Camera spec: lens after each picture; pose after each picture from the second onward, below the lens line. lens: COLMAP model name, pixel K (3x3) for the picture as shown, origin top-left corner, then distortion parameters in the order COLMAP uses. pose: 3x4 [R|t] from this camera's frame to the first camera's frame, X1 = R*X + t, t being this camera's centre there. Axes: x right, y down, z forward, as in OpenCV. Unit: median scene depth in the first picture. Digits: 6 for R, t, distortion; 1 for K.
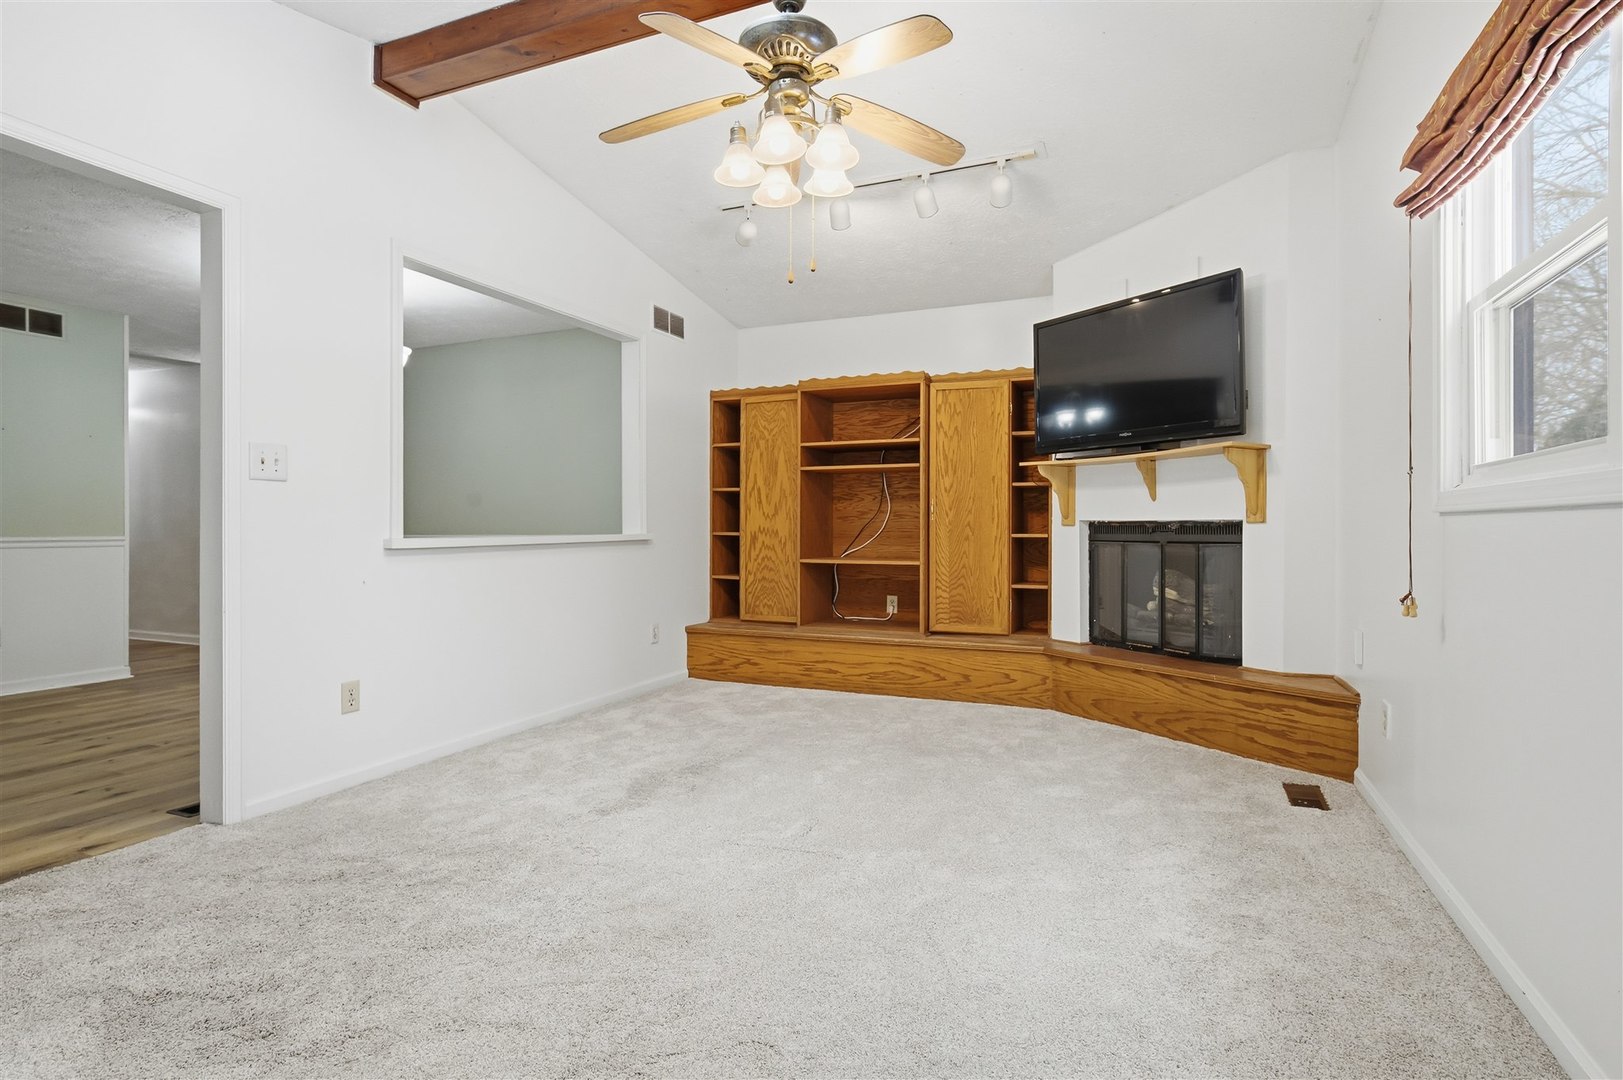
lens RADIAL K [[816.1, 0, 823.1], [0, 816.1, 525.8], [0, 0, 1]] dist [-0.000200, 0.006293]
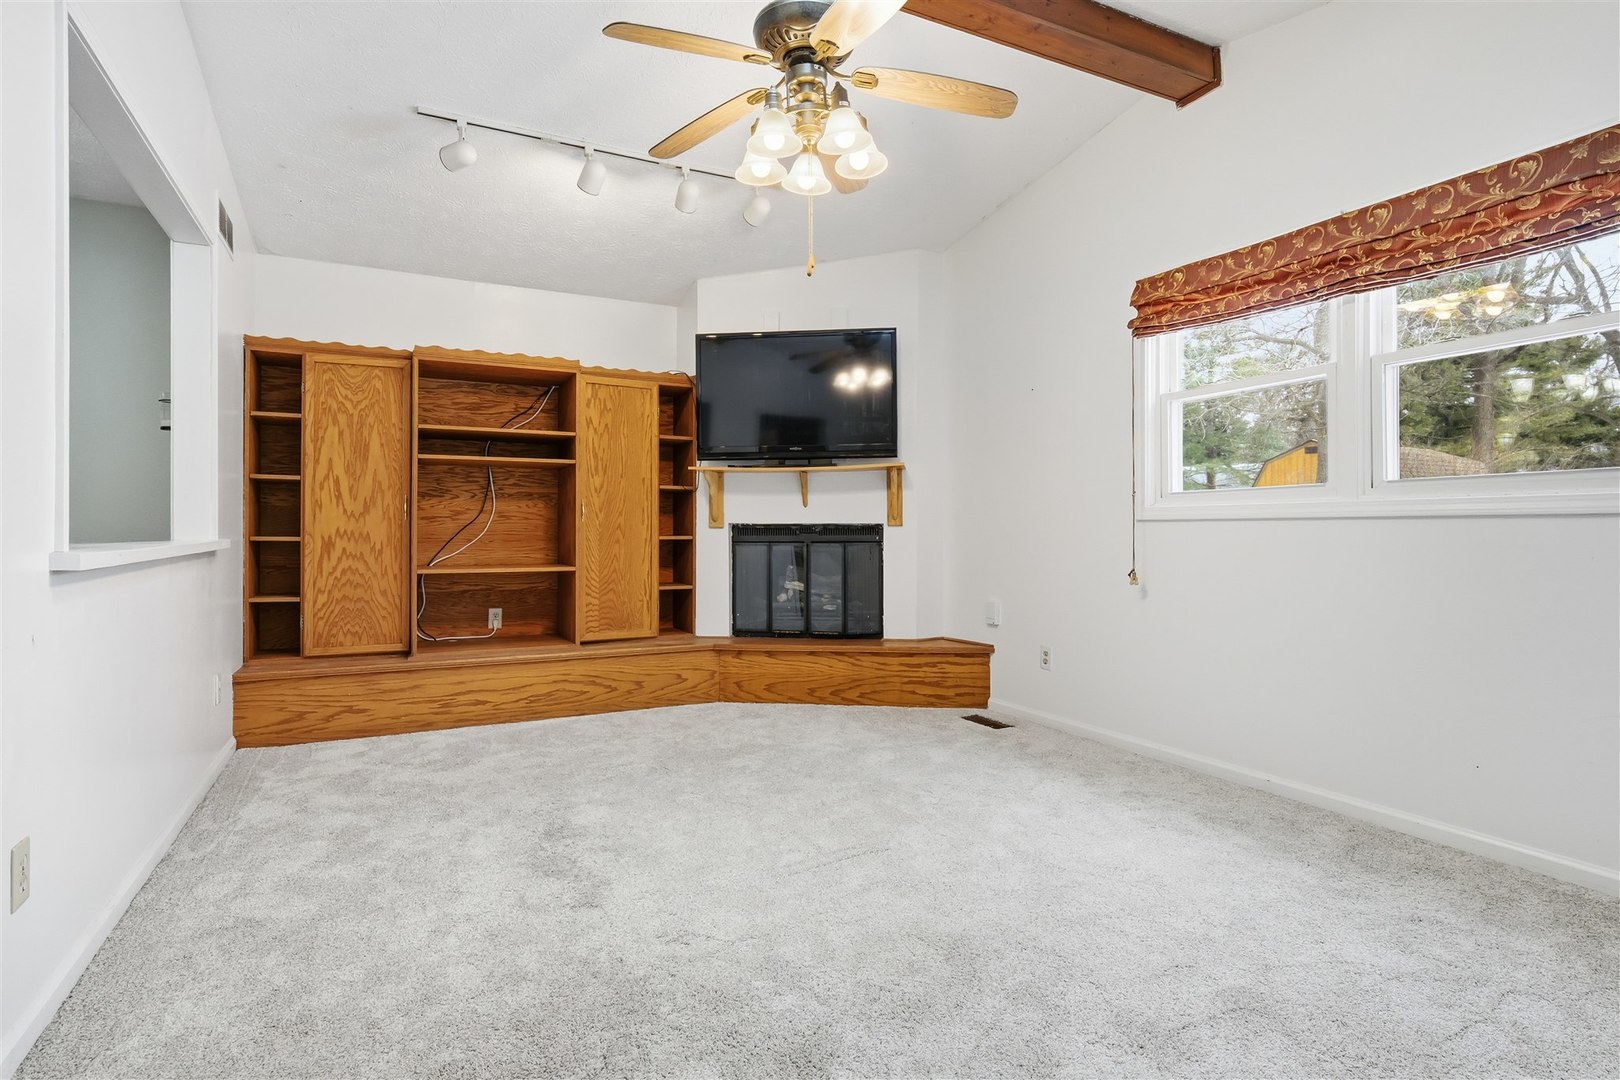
lens RADIAL K [[814.6, 0, 821.6], [0, 814.6, 525.8], [0, 0, 1]] dist [-0.000200, 0.006293]
pose [[0.644149, 0.003155, 0.764893, -0.413490], [-0.000655, 0.999993, -0.003573, 0.000597], [-0.764899, 0.001800, 0.644147, 0.201084]]
